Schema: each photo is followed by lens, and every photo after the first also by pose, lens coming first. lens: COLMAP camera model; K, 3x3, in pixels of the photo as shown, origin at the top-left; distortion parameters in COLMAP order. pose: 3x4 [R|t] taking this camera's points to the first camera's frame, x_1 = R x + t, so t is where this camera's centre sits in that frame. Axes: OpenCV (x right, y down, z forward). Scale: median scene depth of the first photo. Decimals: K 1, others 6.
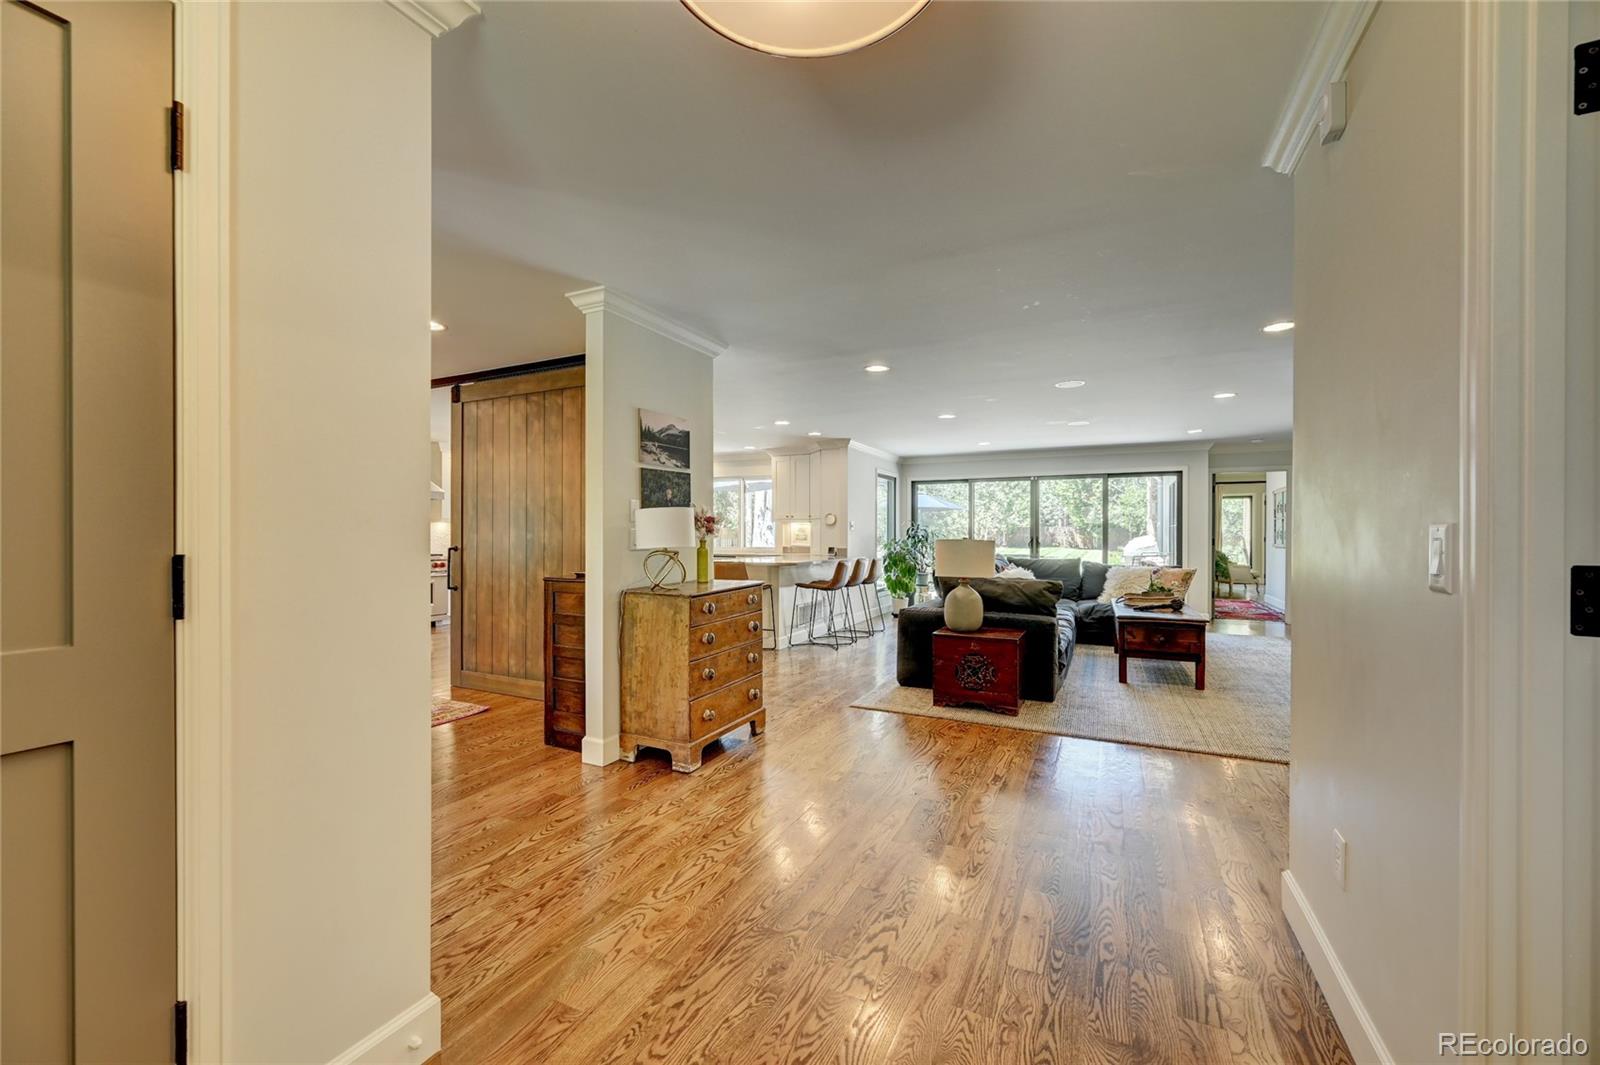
lens RADIAL K [[631.9, 0, 806.8], [0, 631.9, 536.4], [0, 0, 1]] dist [-0.001502, -0.000310]
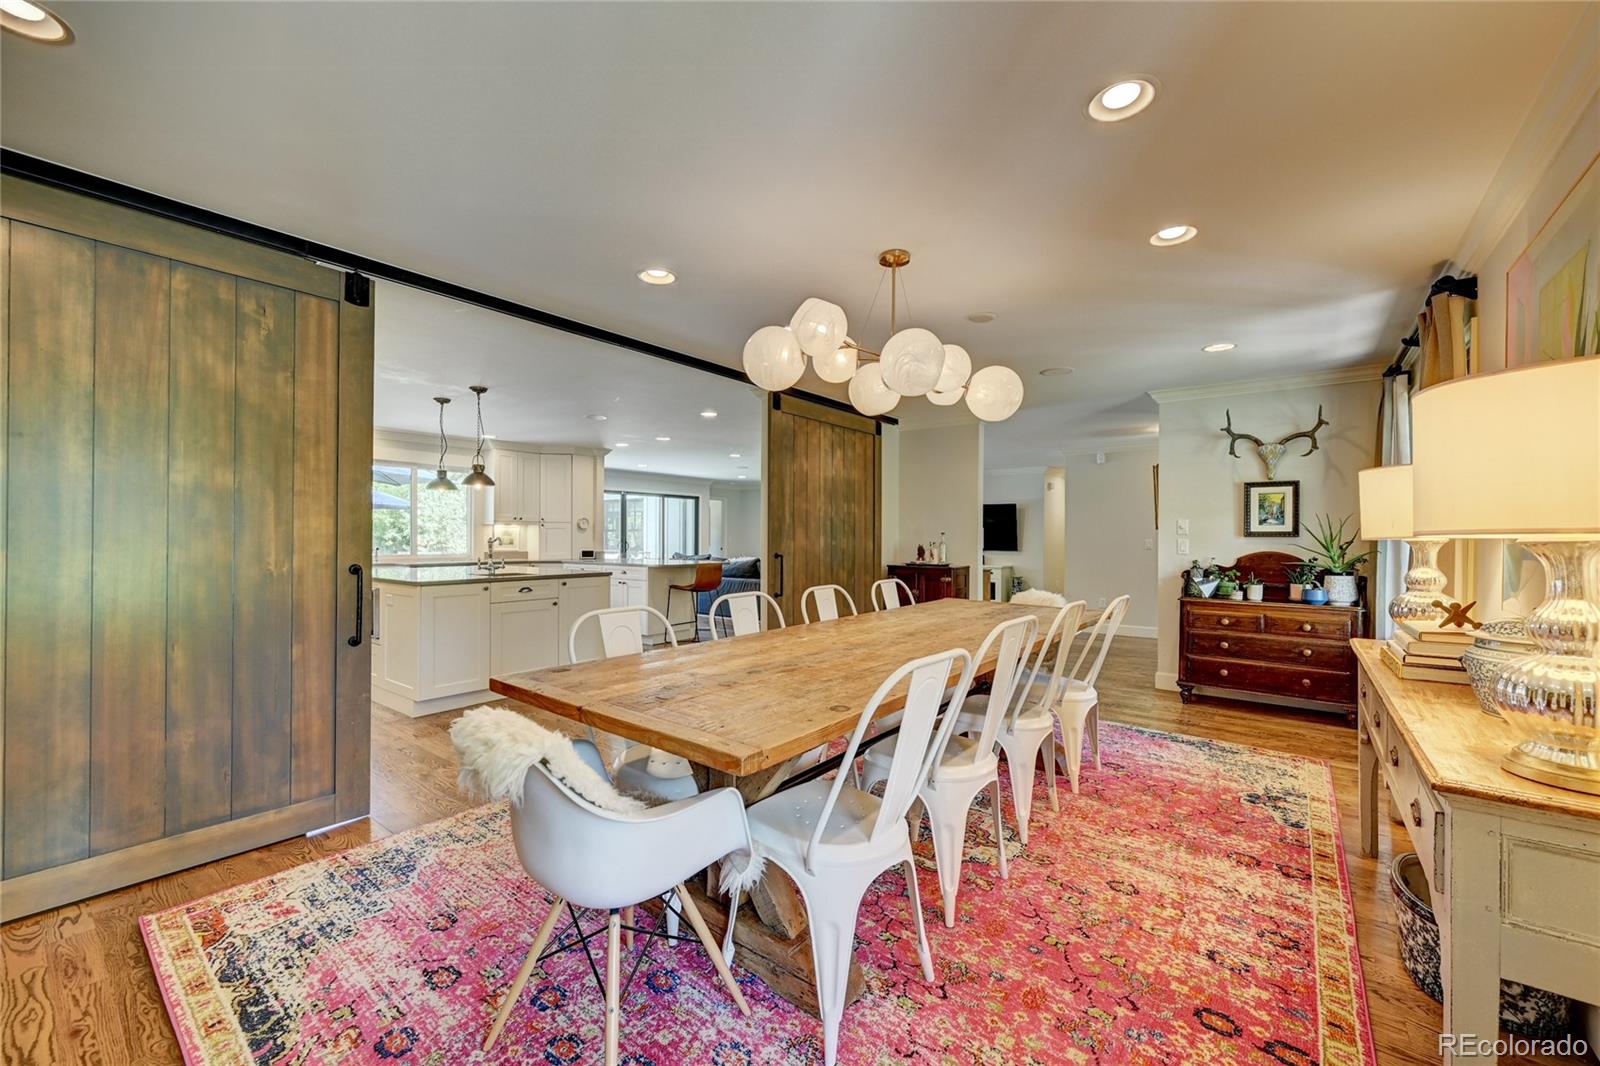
lens RADIAL K [[629.2, 0, 806.8], [0, 629.2, 536.5], [0, 0, 1]] dist [-0.001951, -0.000230]
pose [[0.200696, 0.000275, 0.979653, -0.820474], [-0.001078, 0.999999, -0.000059, -0.006059], [-0.979653, -0.001044, 0.200697, 0.407450]]
